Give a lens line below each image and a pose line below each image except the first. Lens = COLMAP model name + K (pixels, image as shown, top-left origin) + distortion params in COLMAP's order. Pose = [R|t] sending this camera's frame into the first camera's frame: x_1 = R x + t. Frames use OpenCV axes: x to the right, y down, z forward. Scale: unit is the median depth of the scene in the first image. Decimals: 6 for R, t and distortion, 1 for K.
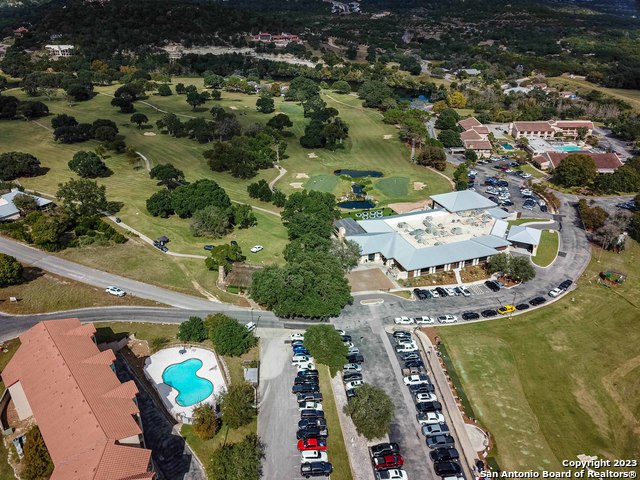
lens RADIAL K [[487.6, 0, 319.4], [0, 487.6, 239.8], [0, 0, 1]] dist [0.030579, -0.012316]
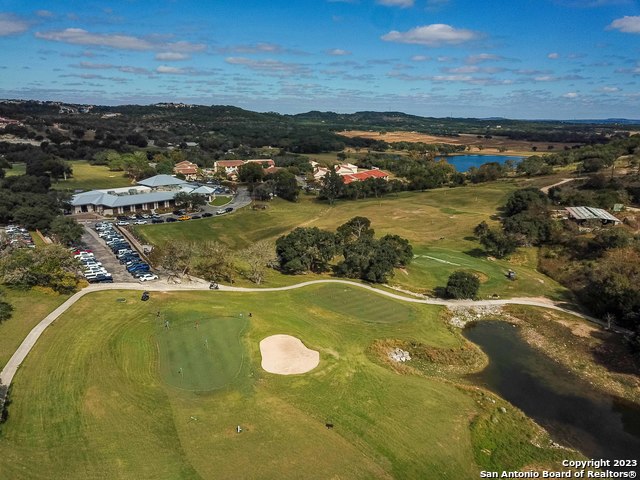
lens RADIAL K [[487.6, 0, 319.9], [0, 487.6, 240.6], [0, 0, 1]] dist [0.030579, -0.012316]
pose [[0.882706, -0.103656, 0.458351, 0.055472], [0.198569, 0.966288, -0.163884, 0.469208], [-0.425911, 0.235676, 0.873531, -0.388128]]
